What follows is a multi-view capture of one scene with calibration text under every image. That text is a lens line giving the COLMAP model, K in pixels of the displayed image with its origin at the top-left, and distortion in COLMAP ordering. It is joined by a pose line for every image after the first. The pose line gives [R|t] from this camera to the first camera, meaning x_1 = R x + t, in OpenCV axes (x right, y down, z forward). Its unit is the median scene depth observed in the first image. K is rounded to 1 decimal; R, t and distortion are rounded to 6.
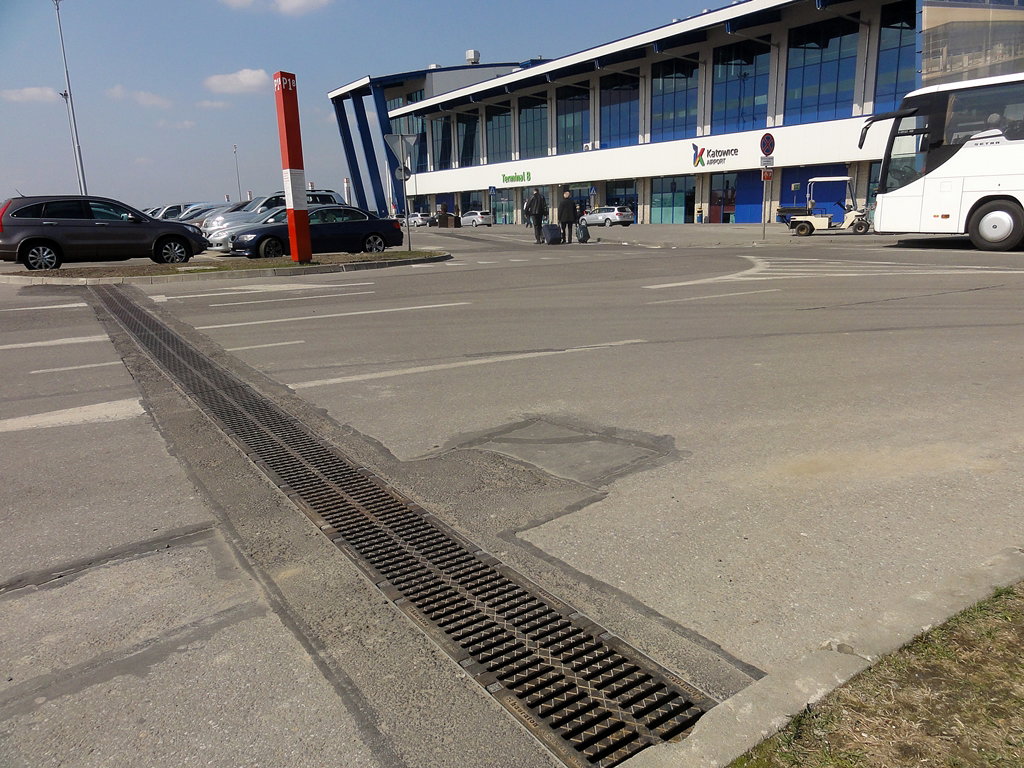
lens RADIAL K [[710.1, 0, 512.6], [0, 710.1, 382.9], [0, 0, 1]] dist [-0.002695, -0.001517]
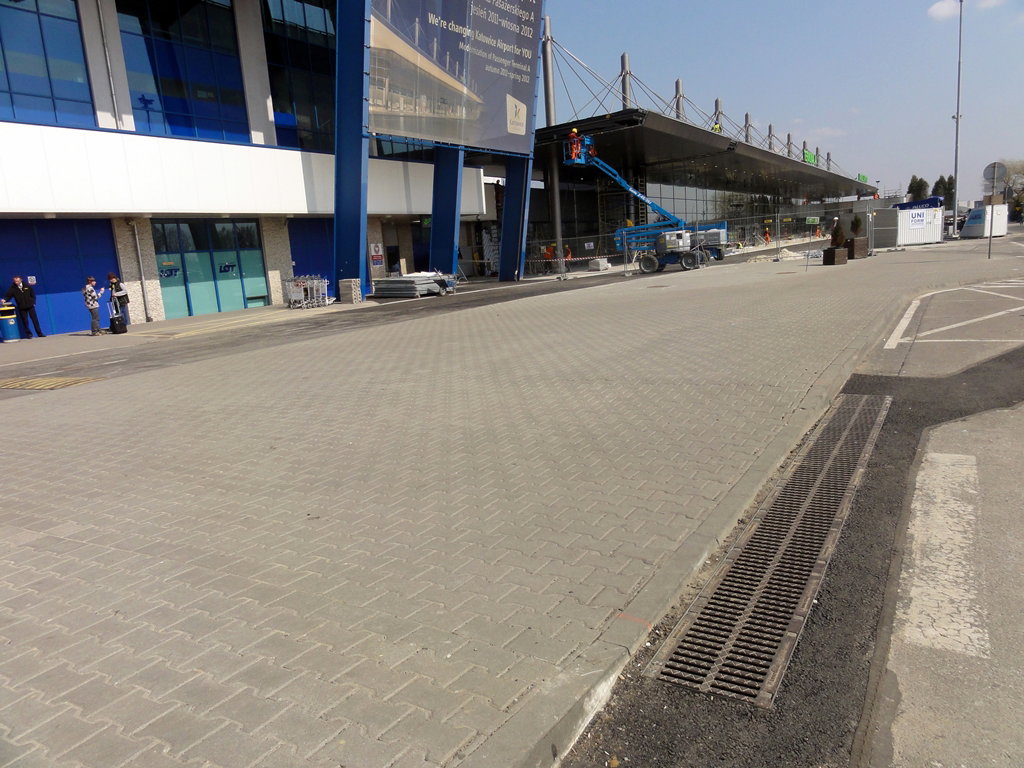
lens RADIAL K [[710.1, 0, 511.0], [0, 710.1, 384.9], [0, 0, 1]] dist [-0.002695, -0.001517]
pose [[-0.387518, -0.112260, 0.915001, -0.219193], [0.297228, 0.924336, 0.239286, -0.301019], [-0.872631, 0.364692, -0.324830, 1.255886]]
